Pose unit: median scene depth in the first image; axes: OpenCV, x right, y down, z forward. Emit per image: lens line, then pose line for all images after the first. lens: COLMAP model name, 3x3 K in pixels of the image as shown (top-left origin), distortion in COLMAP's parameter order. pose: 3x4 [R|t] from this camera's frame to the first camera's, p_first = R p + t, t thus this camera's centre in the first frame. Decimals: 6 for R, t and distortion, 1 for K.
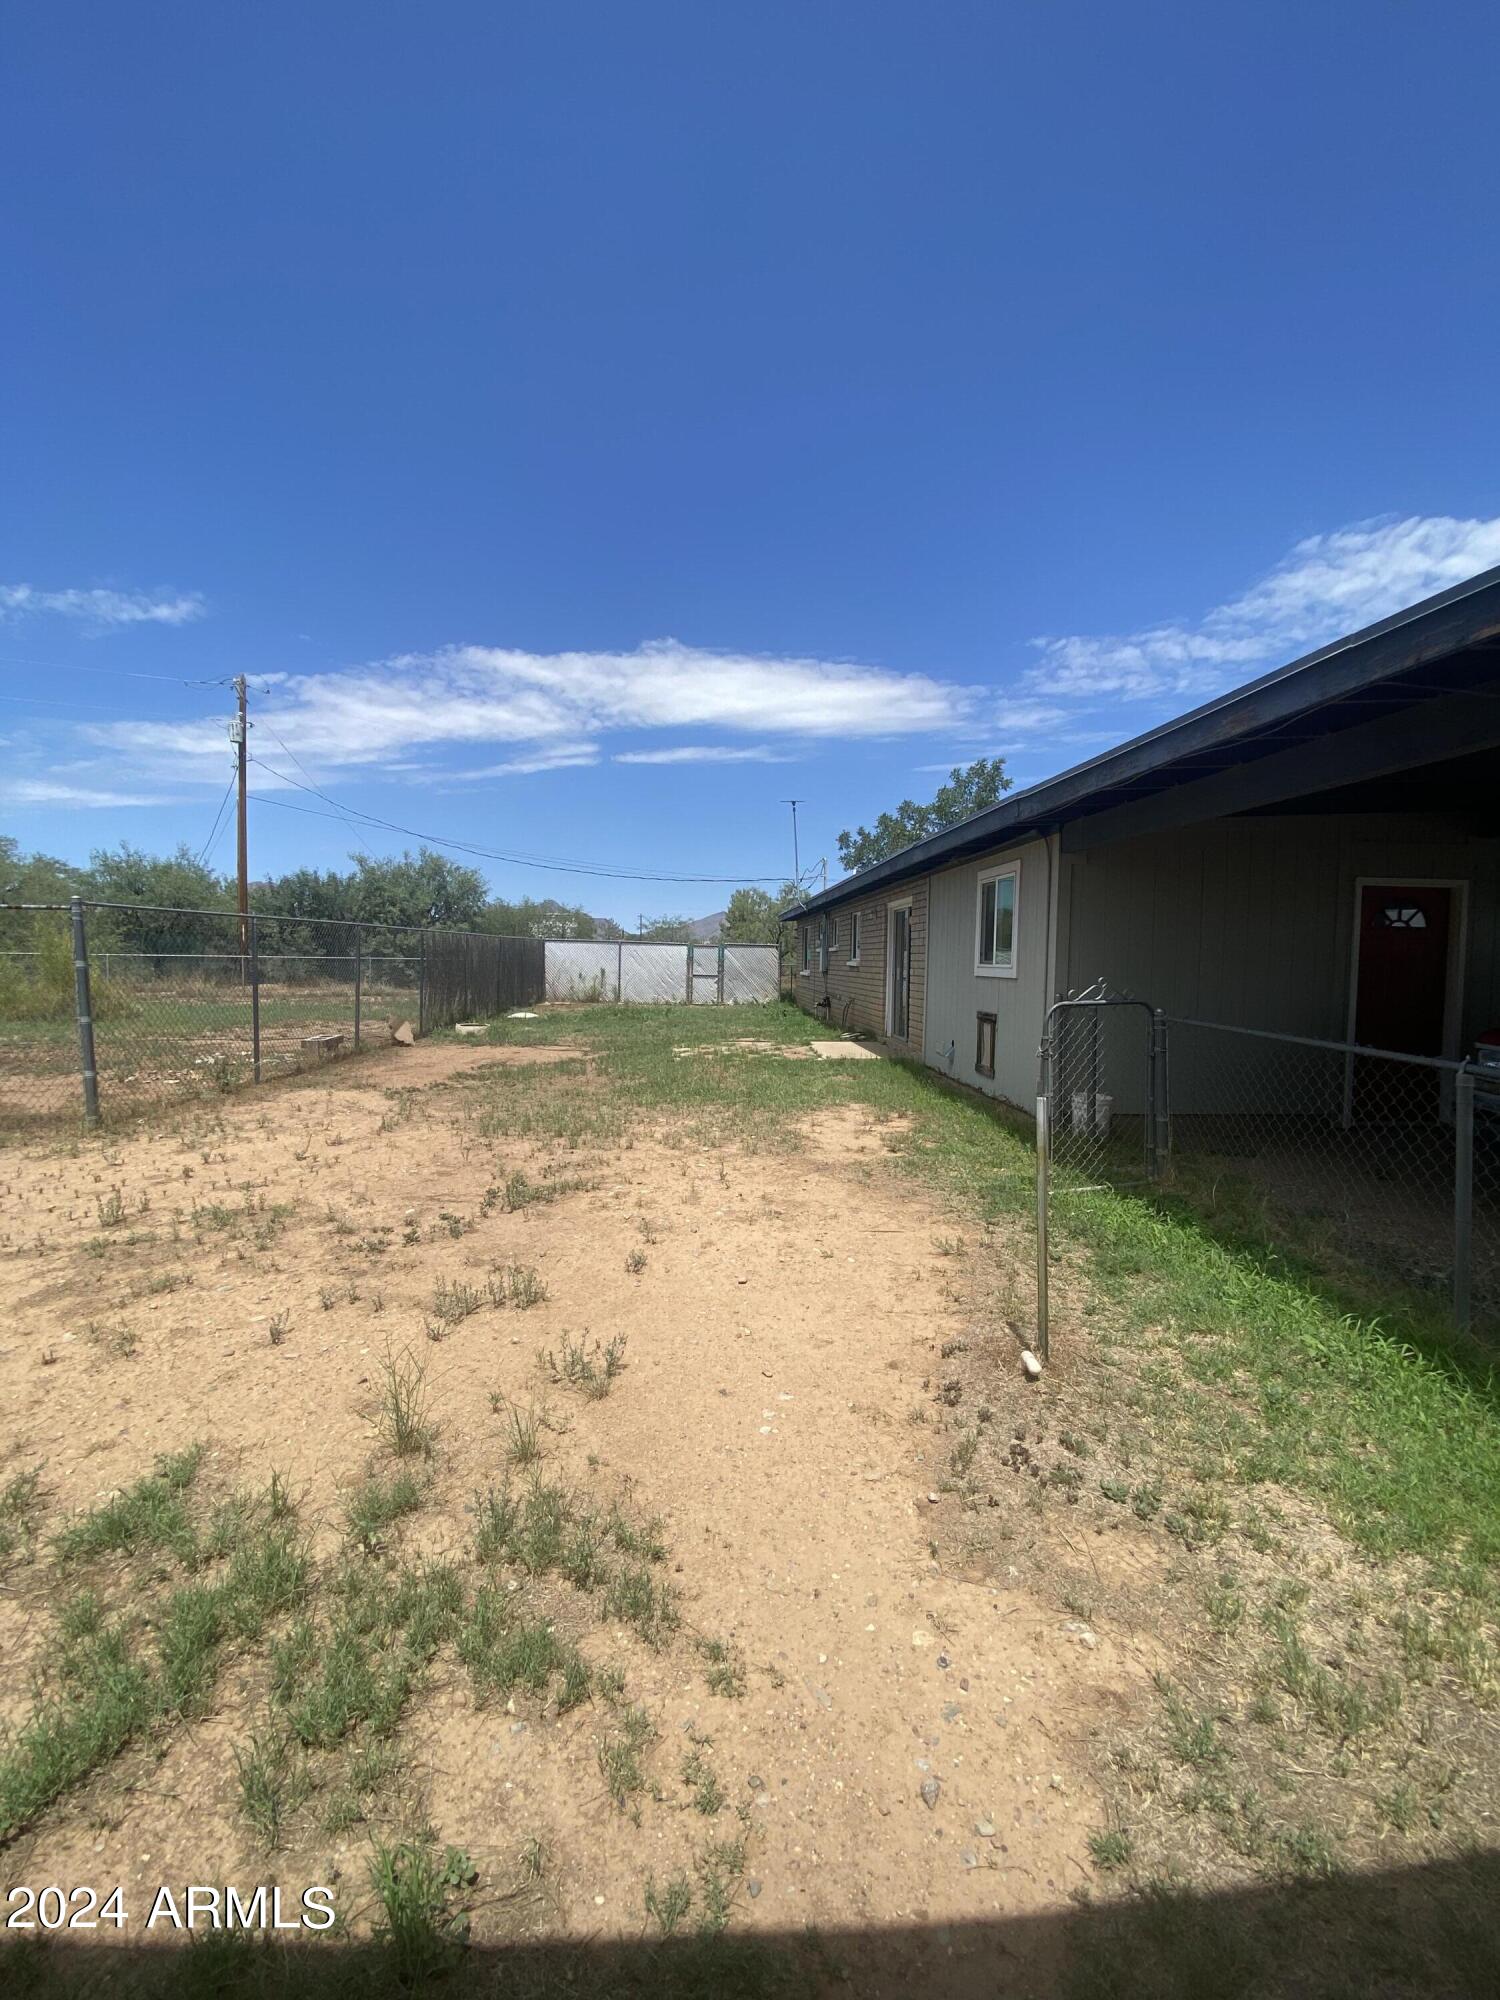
lens RADIAL K [[857.3, 0, 750.0], [0, 857.3, 1000.0], [0, 0, 1]] dist [-0.000547, -0.000110]
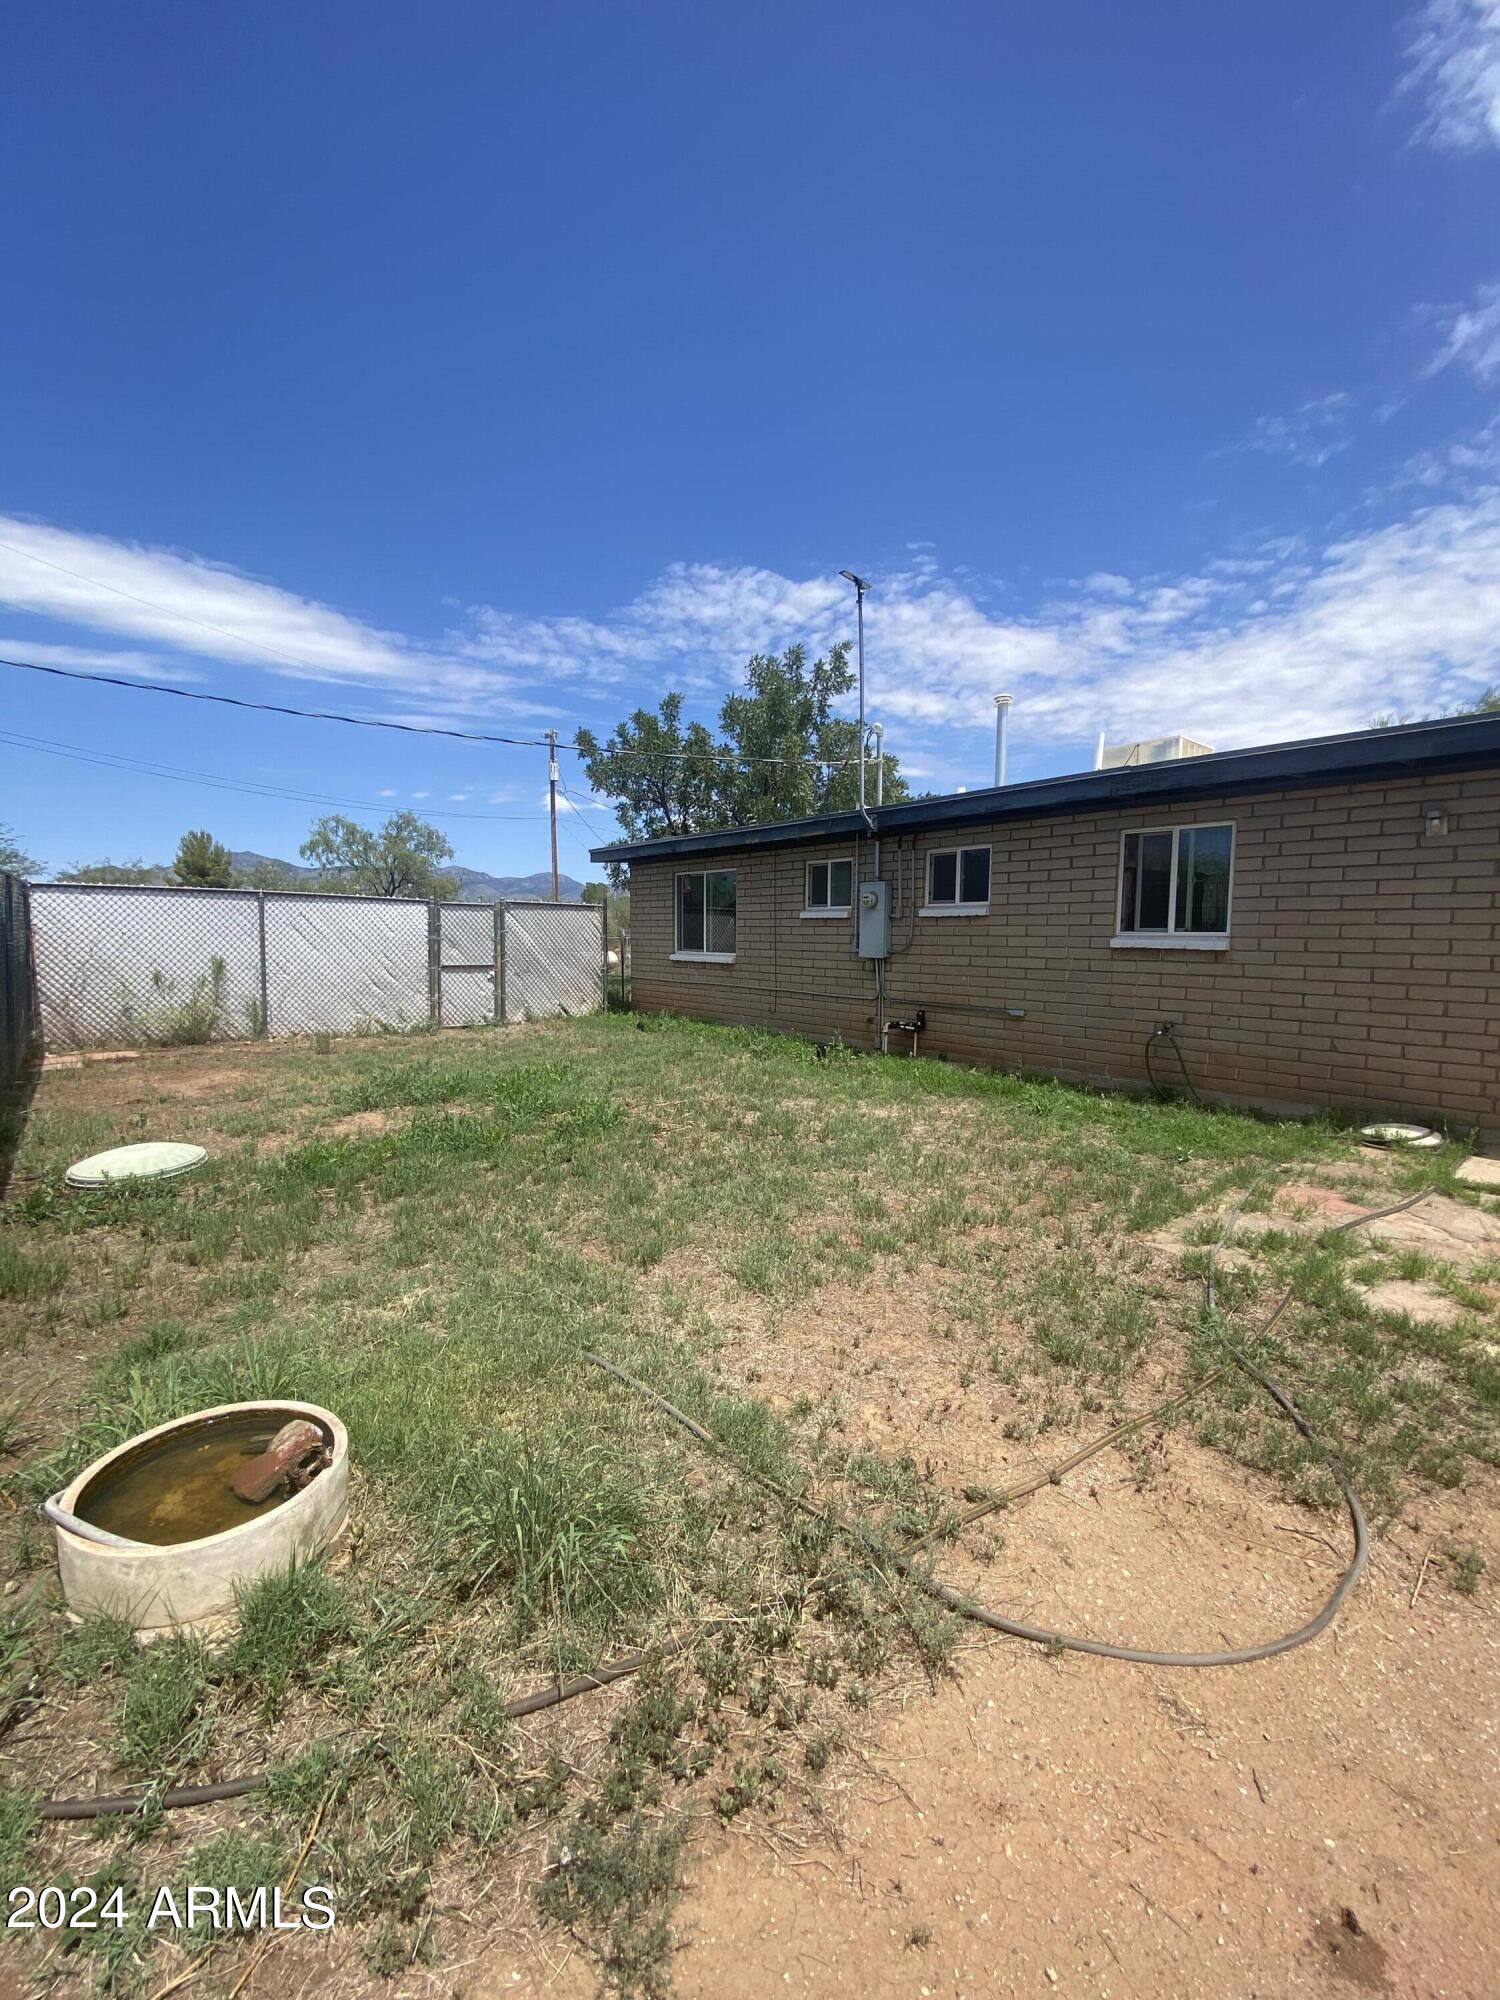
lens RADIAL K [[857.3, 0, 750.0], [0, 857.3, 1000.0], [0, 0, 1]] dist [-0.000547, -0.000110]
pose [[0.785538, -0.064364, 0.615457, -0.226350], [0.046524, 0.997904, 0.044980, -0.023848], [-0.617062, -0.006700, 0.786886, 0.517767]]
